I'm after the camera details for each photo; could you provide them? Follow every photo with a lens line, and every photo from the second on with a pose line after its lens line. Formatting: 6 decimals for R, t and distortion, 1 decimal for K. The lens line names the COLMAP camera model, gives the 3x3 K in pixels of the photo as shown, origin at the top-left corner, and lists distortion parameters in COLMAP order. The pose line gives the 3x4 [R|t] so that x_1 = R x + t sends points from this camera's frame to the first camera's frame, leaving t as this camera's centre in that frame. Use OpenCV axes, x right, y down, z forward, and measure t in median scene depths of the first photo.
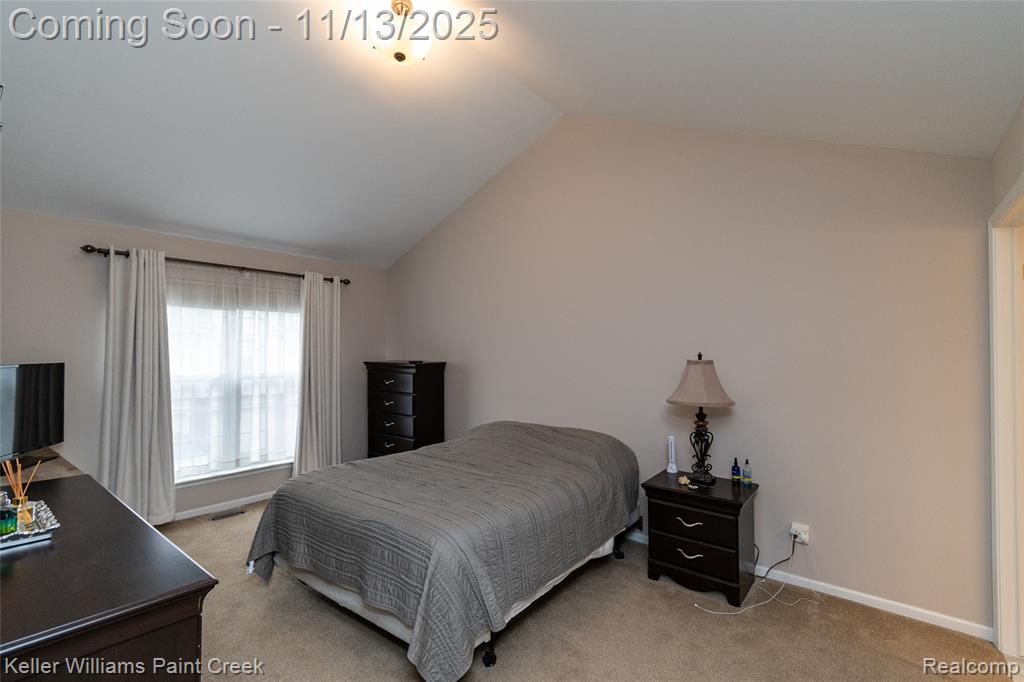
lens RADIAL K [[465.3, 0, 514.2], [0, 465.3, 344.8], [0, 0, 1]] dist [0.008991, -0.002436]
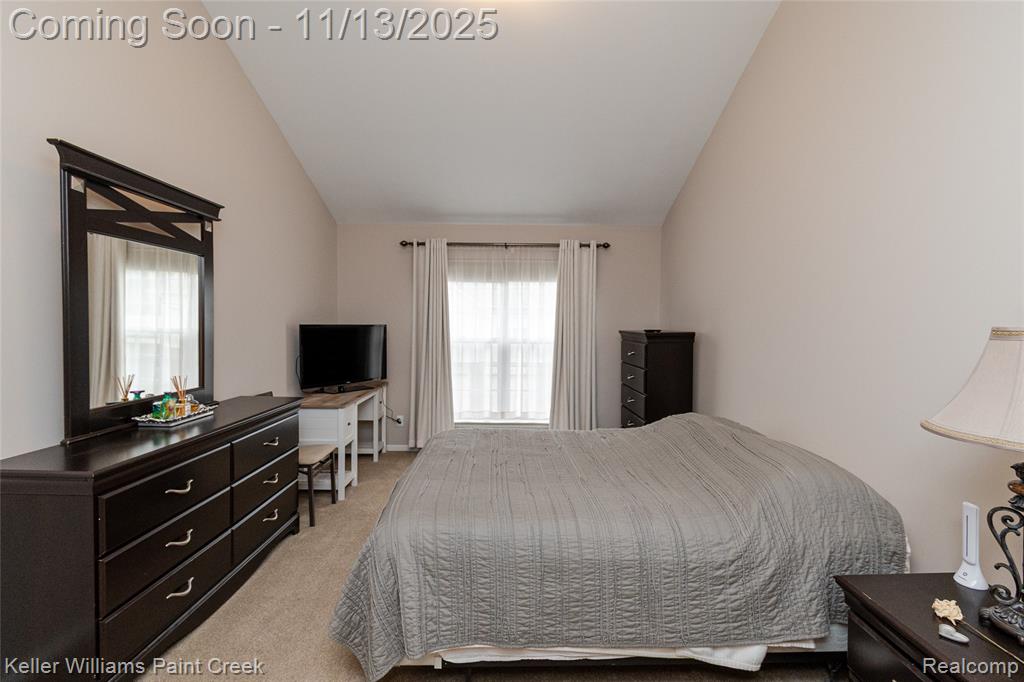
lens RADIAL K [[465.3, 0, 516.0], [0, 465.3, 343.7], [0, 0, 1]] dist [0.008991, -0.002436]
pose [[0.630741, 0.039332, -0.774996, 0.315890], [0.000516, 0.998693, 0.051105, 0.017962], [0.775994, -0.032634, 0.629896, 0.309159]]
